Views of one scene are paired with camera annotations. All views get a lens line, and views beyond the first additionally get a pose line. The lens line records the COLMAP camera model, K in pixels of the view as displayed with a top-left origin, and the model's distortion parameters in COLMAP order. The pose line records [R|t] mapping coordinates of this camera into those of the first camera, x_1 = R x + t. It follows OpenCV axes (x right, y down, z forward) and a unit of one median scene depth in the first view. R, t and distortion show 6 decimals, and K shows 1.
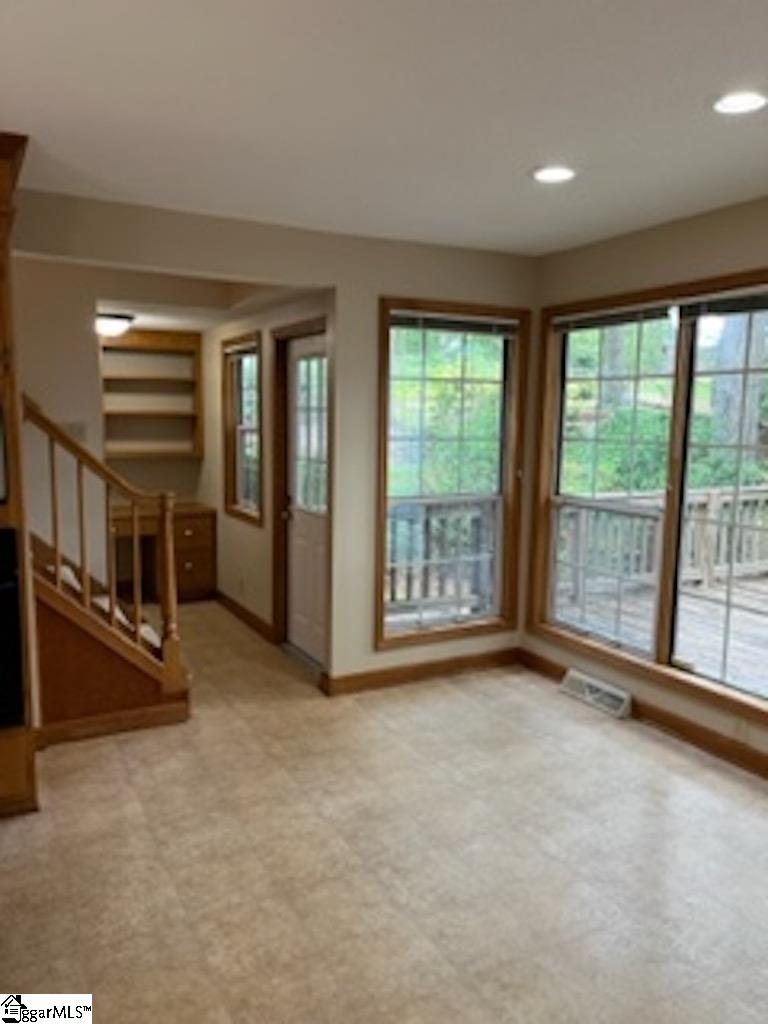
lens RADIAL K [[773.3, 0, 388.7], [0, 773.3, 511.8], [0, 0, 1]] dist [0.027605, -0.046560]
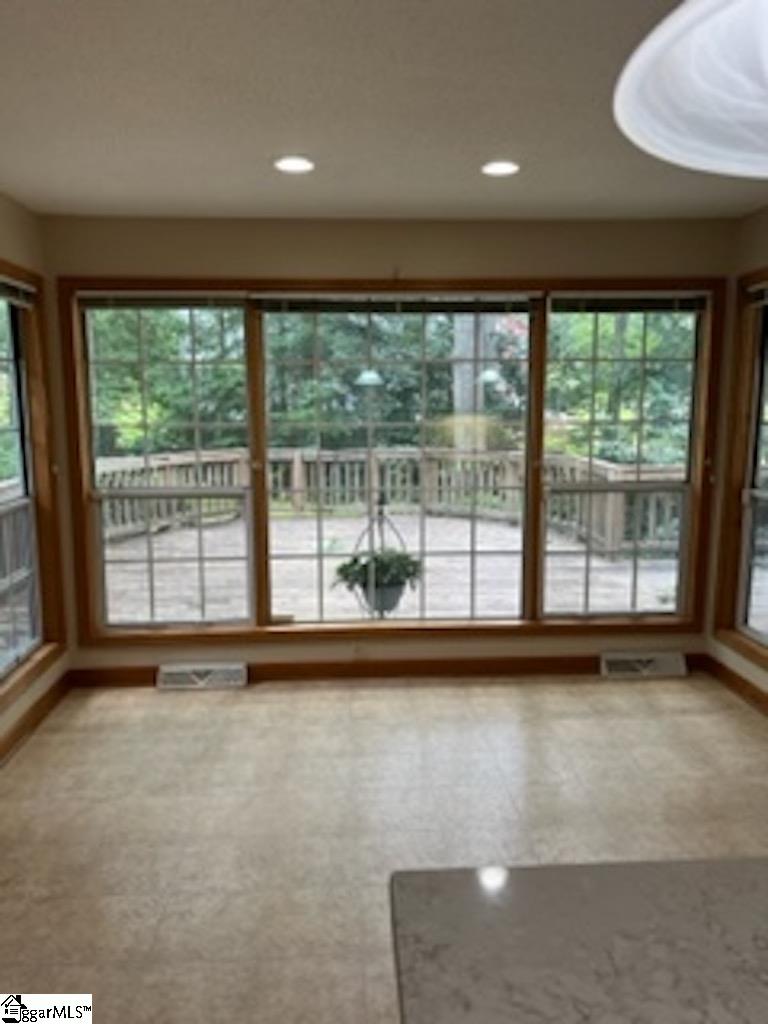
lens RADIAL K [[773.3, 0, 387.6], [0, 773.3, 511.0], [0, 0, 1]] dist [0.027605, -0.046560]
pose [[0.413579, -0.147424, 0.898453, -0.537370], [0.126934, 0.986503, 0.103441, -0.054210], [-0.901576, 0.071263, 0.426710, 0.367381]]
